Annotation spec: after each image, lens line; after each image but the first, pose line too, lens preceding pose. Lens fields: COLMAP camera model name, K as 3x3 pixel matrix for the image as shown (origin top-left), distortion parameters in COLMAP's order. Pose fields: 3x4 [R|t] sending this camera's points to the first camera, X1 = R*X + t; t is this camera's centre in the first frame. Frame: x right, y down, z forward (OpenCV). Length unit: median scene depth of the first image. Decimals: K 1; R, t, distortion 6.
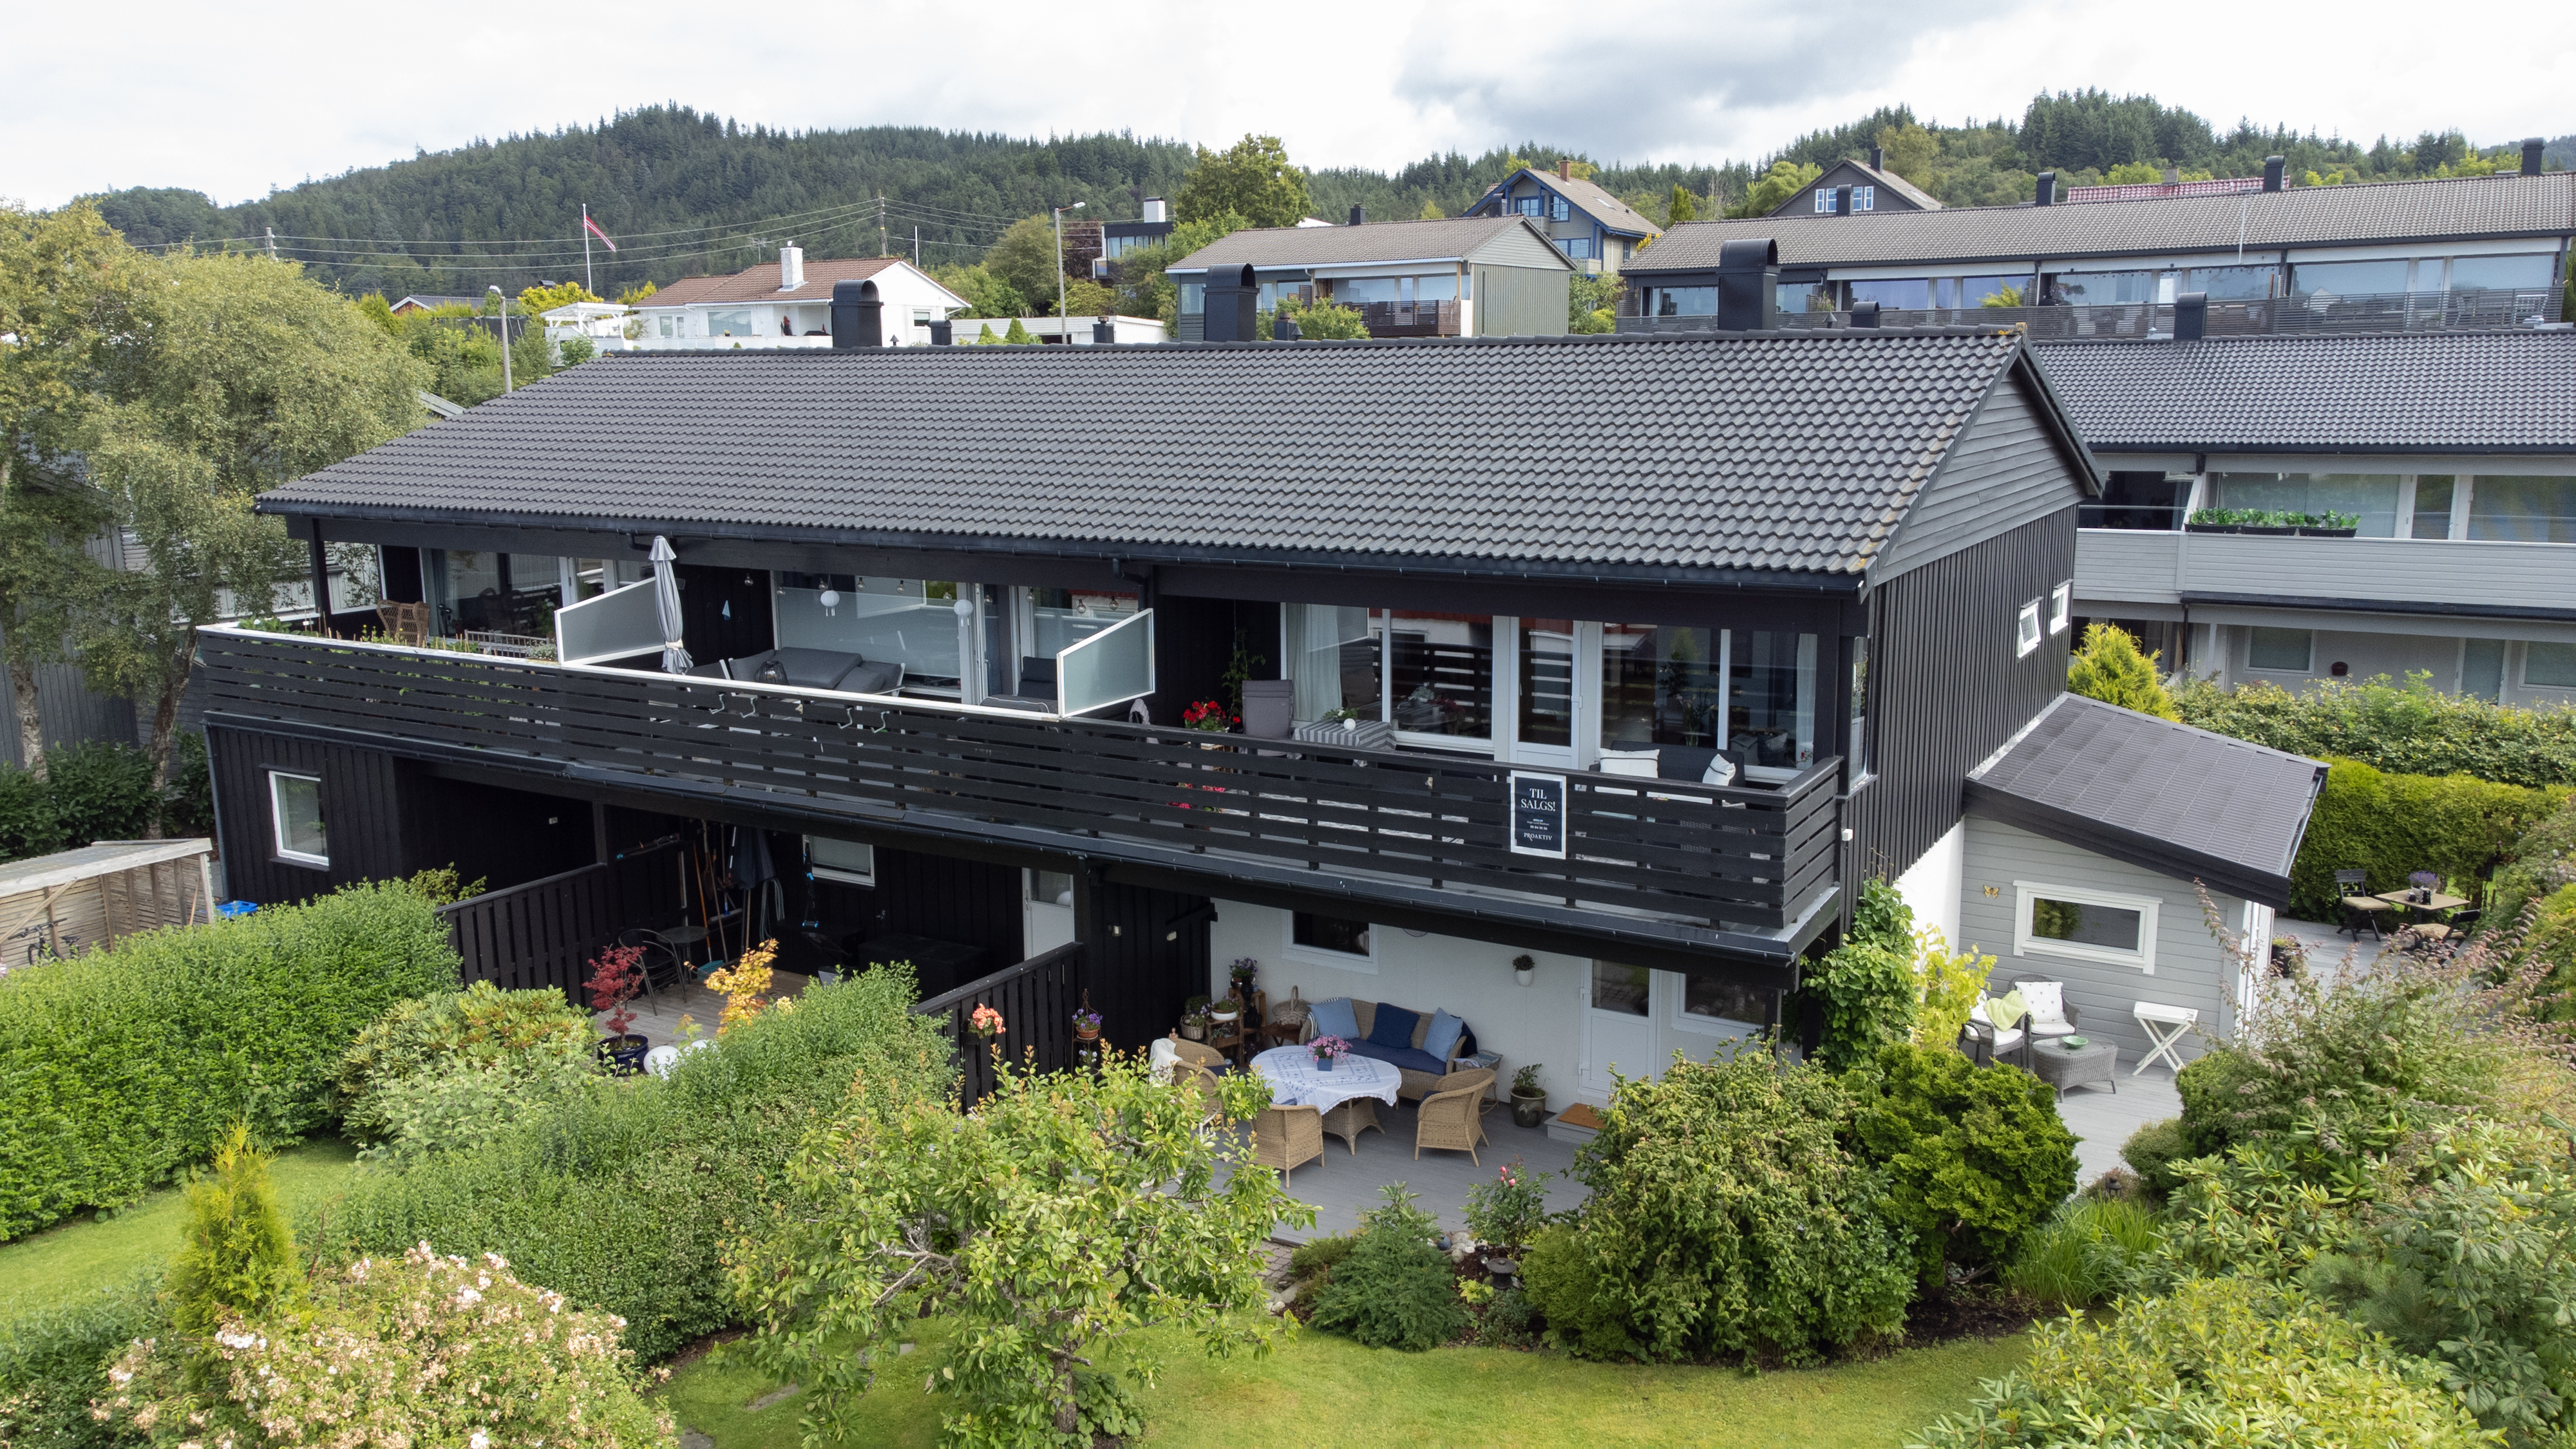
lens RADIAL K [[1910.2, 0, 1290.1], [0, 1910.2, 722.4], [0, 0, 1]] dist [0.036884, 0.014222]
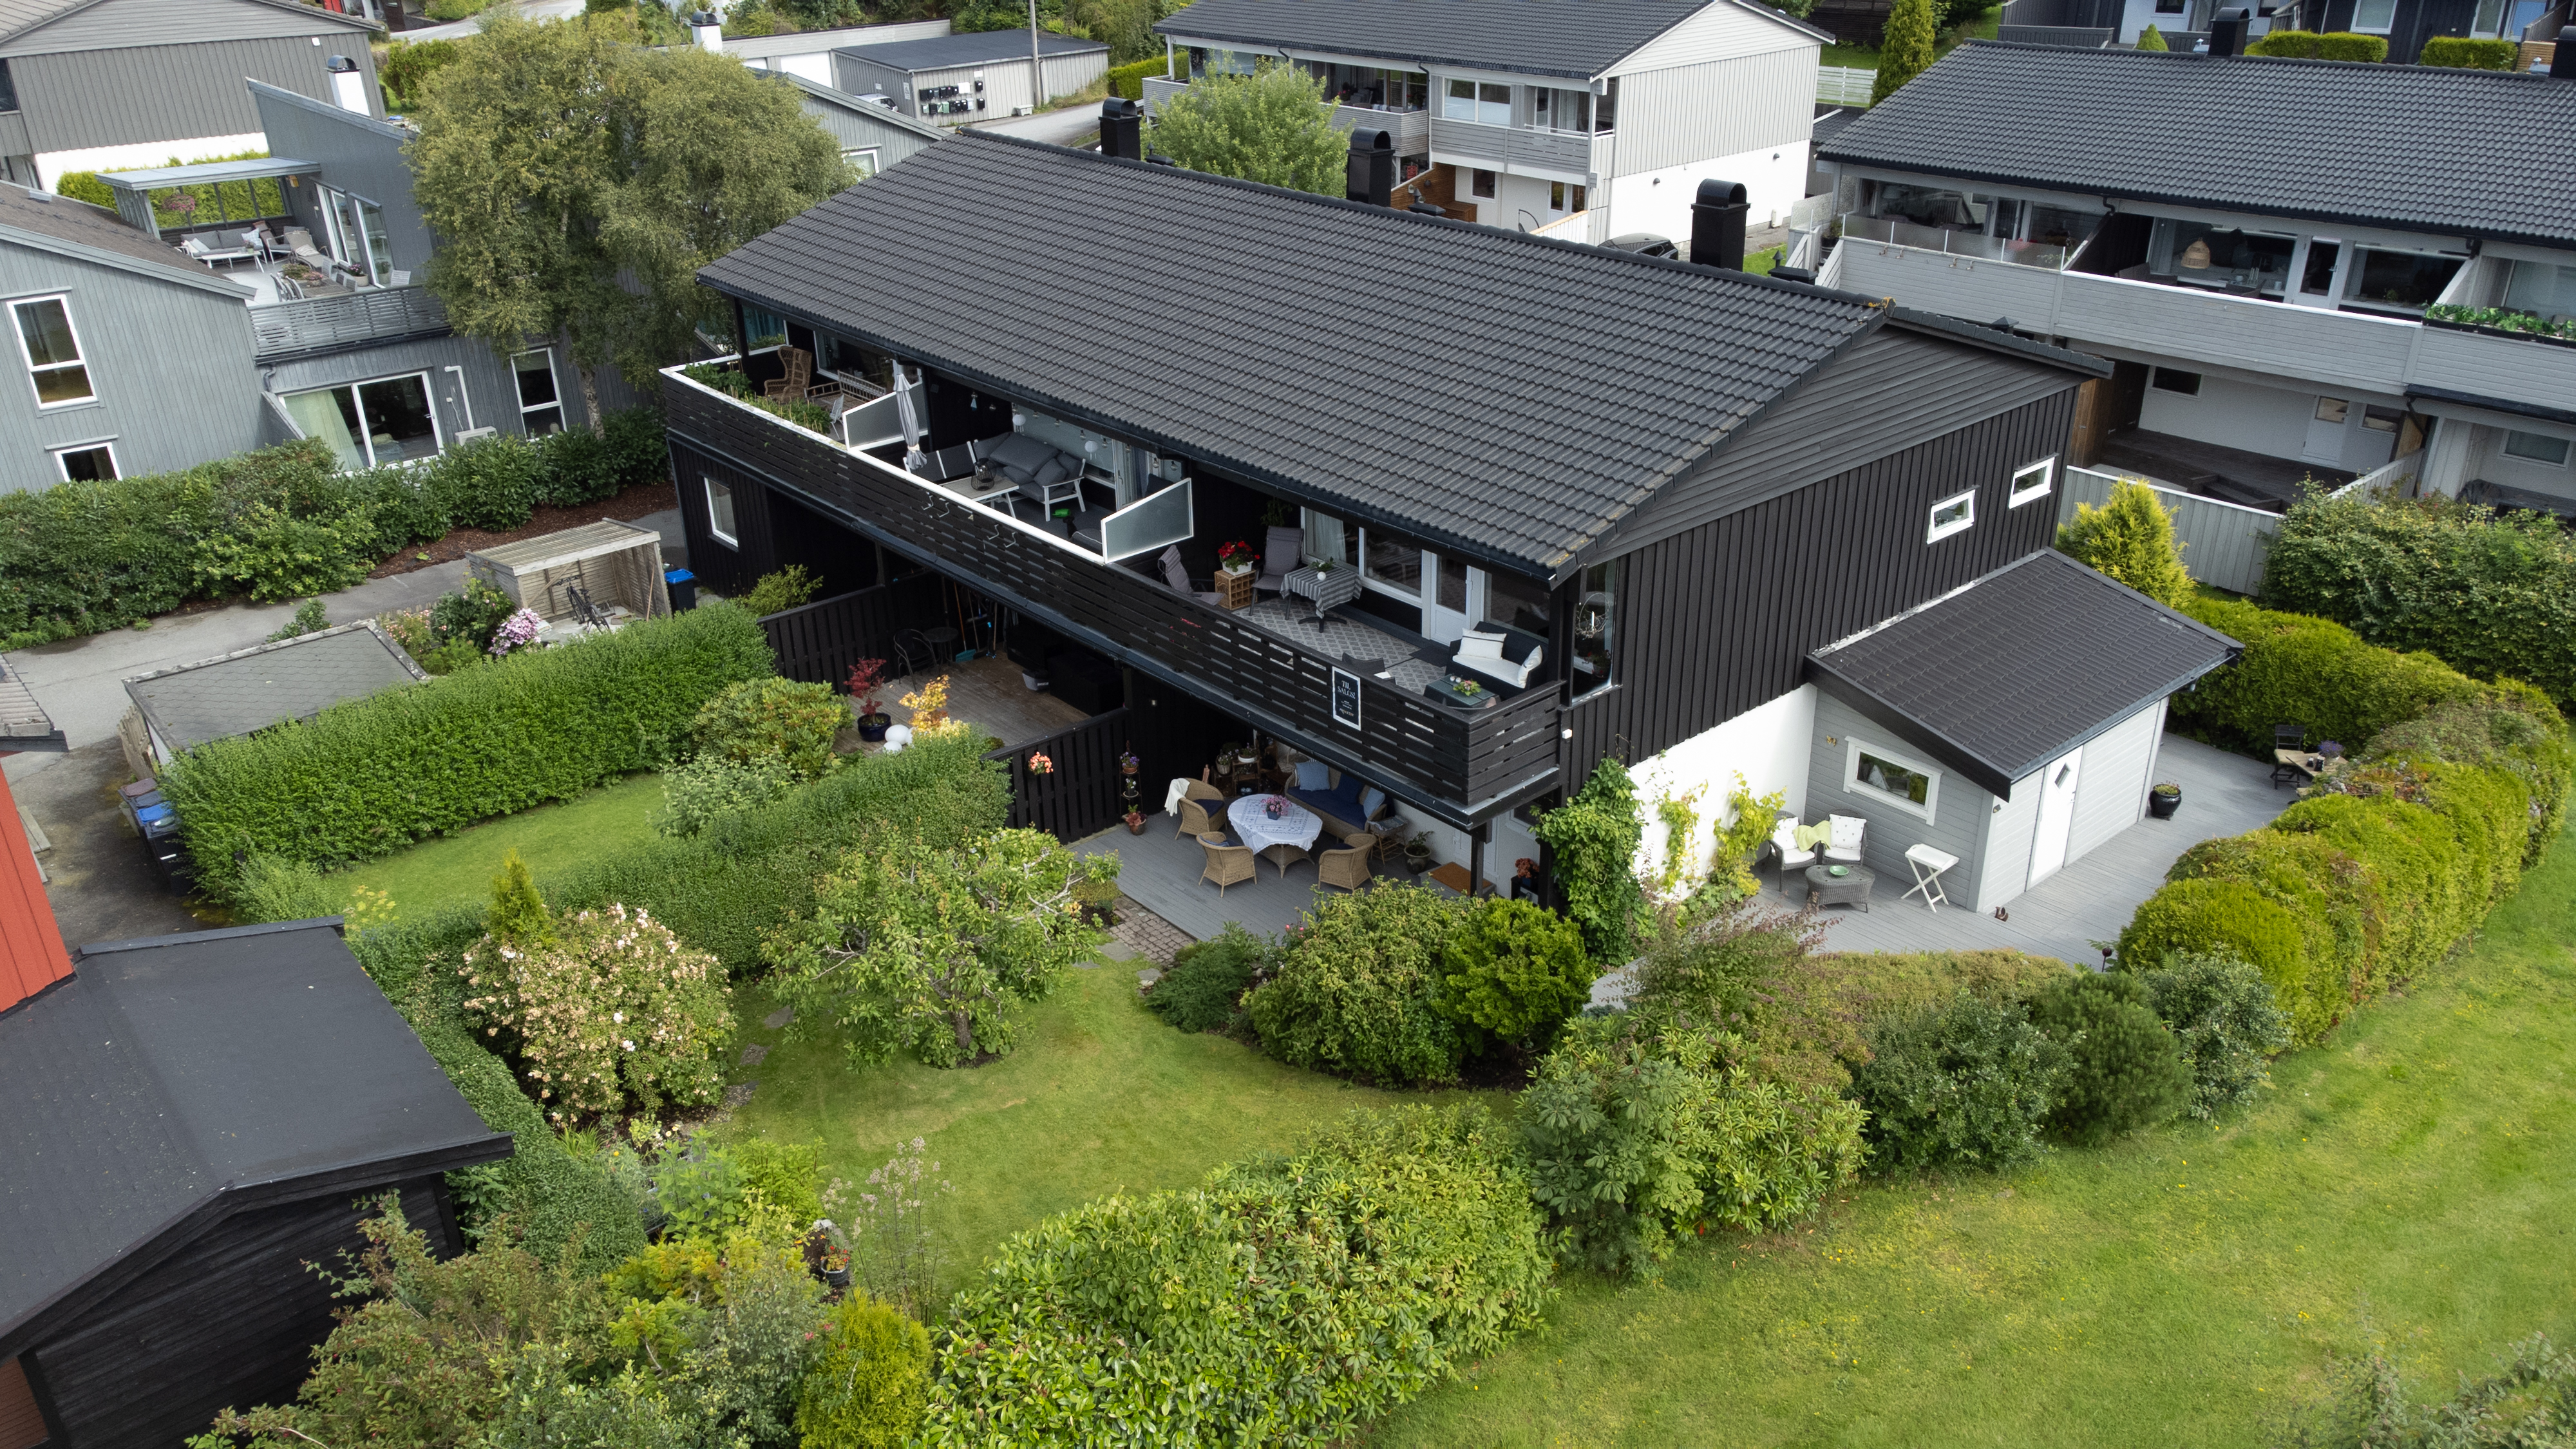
lens RADIAL K [[1910.2, 0, 1287.5], [0, 1910.2, 724.2], [0, 0, 1]] dist [0.036884, 0.014222]
pose [[0.948206, 0.129060, -0.290257, 0.422556], [-0.048451, 0.961814, 0.269382, -0.265973], [0.313939, -0.241366, 0.918251, -0.292832]]
